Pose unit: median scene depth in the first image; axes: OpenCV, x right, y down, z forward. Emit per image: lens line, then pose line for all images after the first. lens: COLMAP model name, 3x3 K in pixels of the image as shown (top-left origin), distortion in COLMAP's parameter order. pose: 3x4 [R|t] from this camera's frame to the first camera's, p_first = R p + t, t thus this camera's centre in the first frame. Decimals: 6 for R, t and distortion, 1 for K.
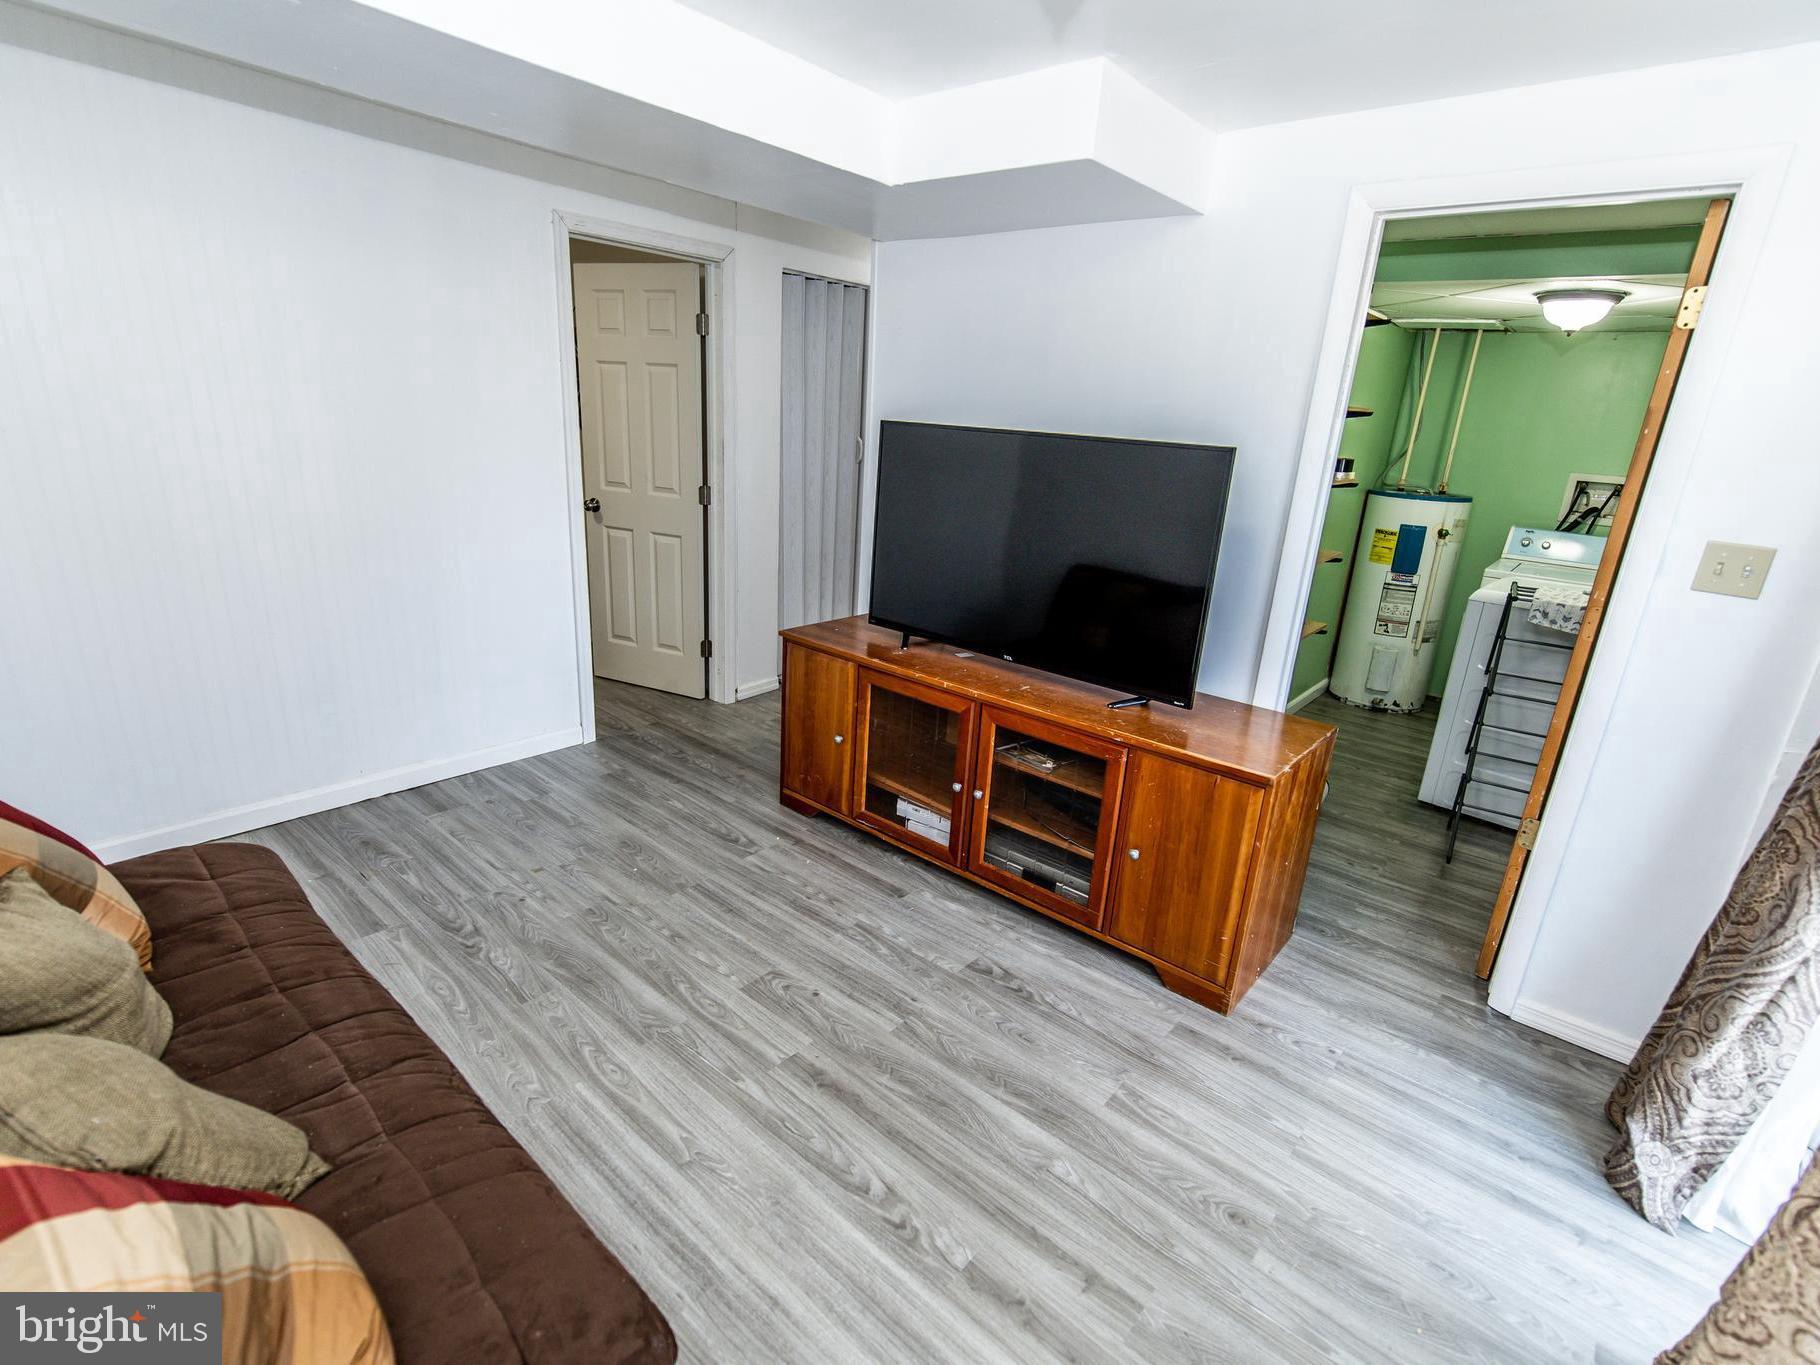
lens RADIAL K [[872.9, 0, 903.5], [0, 872.9, 685.4], [0, 0, 1]] dist [-0.000431, -0.000842]
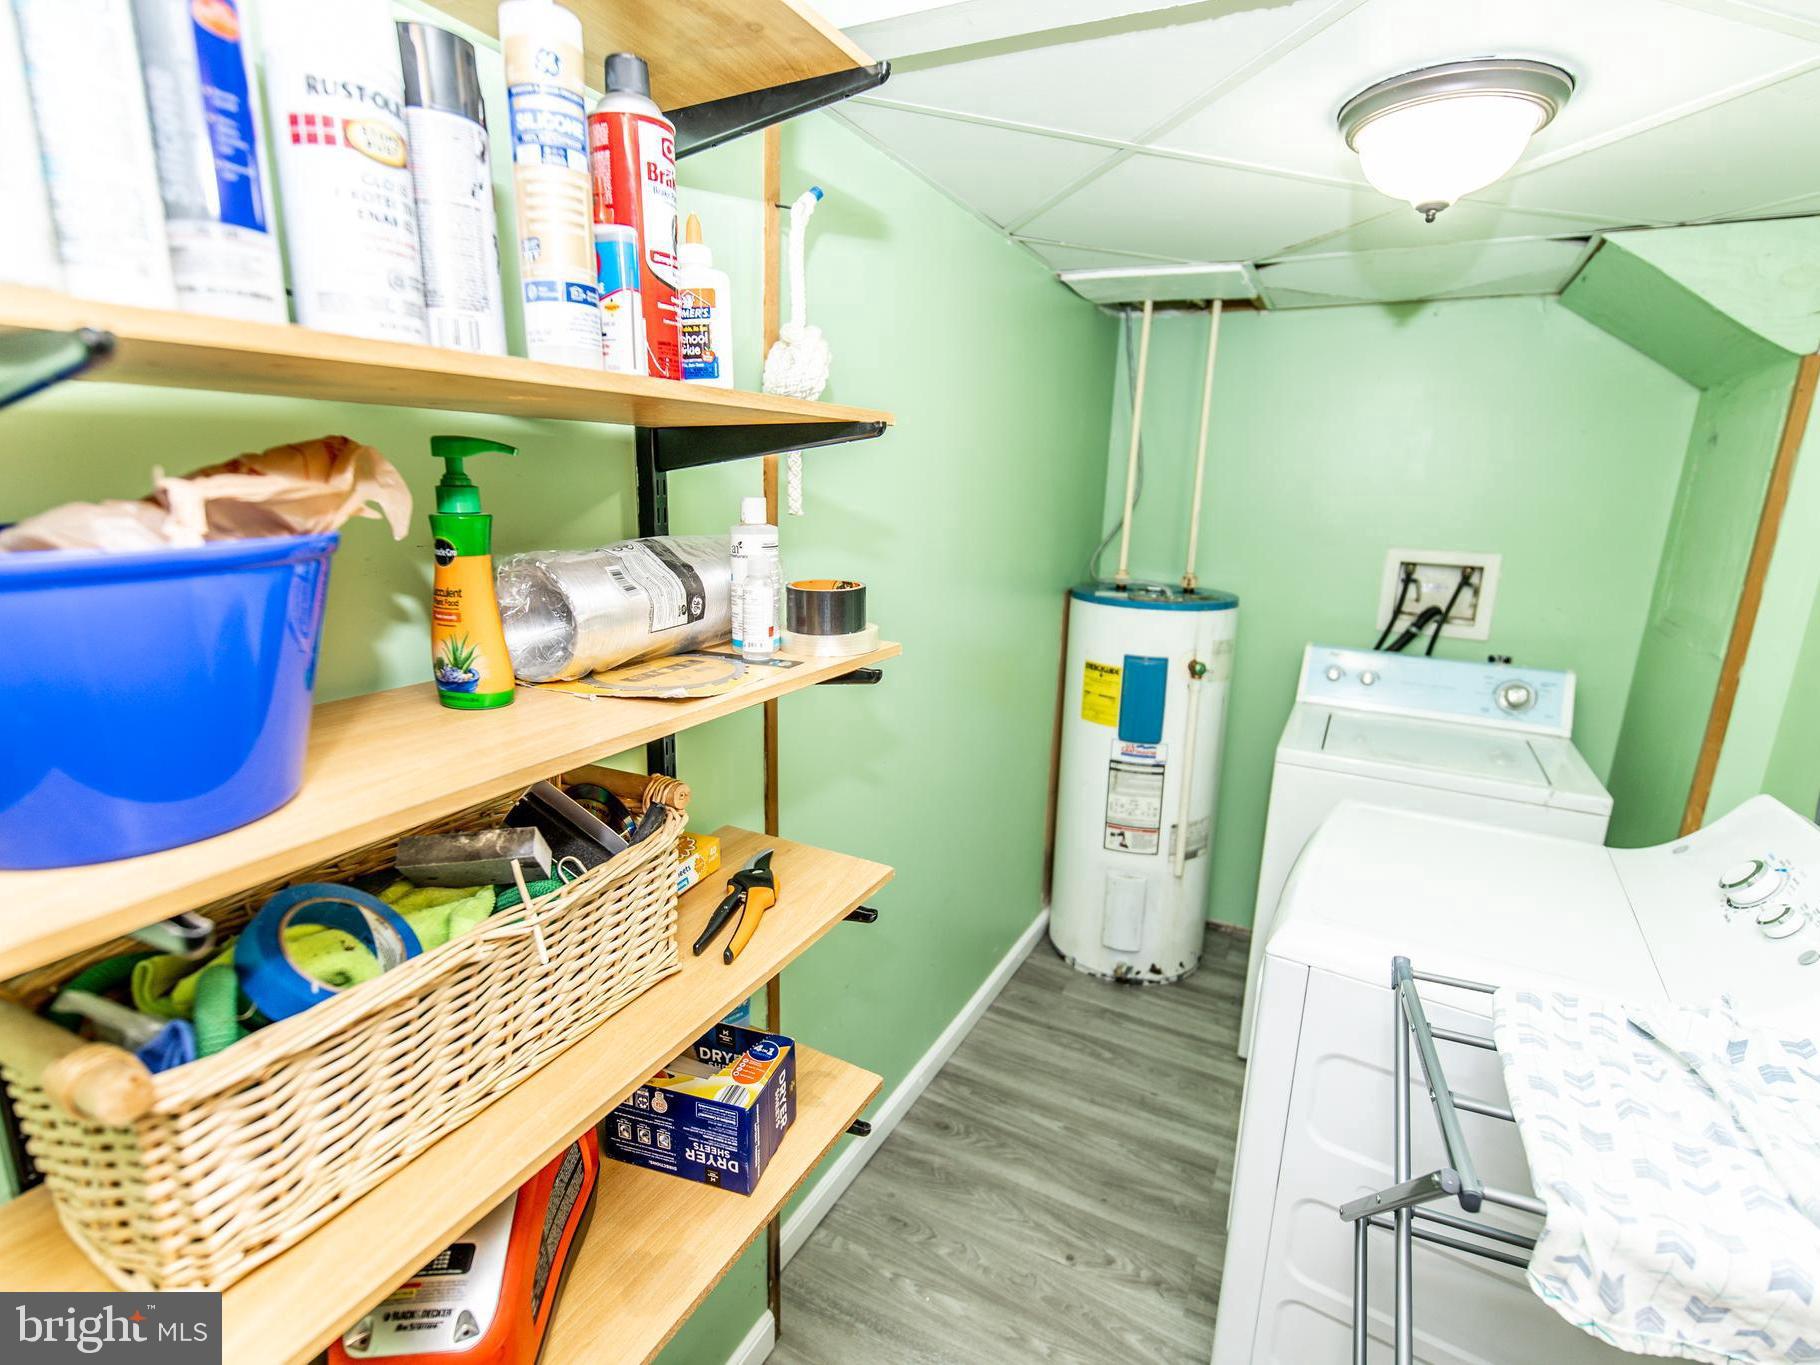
lens RADIAL K [[872.9, 0, 915.6], [0, 872.9, 684.8], [0, 0, 1]] dist [-0.000431, -0.000842]
pose [[0.974250, -0.076959, 0.211932, 0.324220], [0.091189, 0.994132, -0.058197, -0.144207], [-0.206209, 0.076024, 0.975550, 0.495689]]
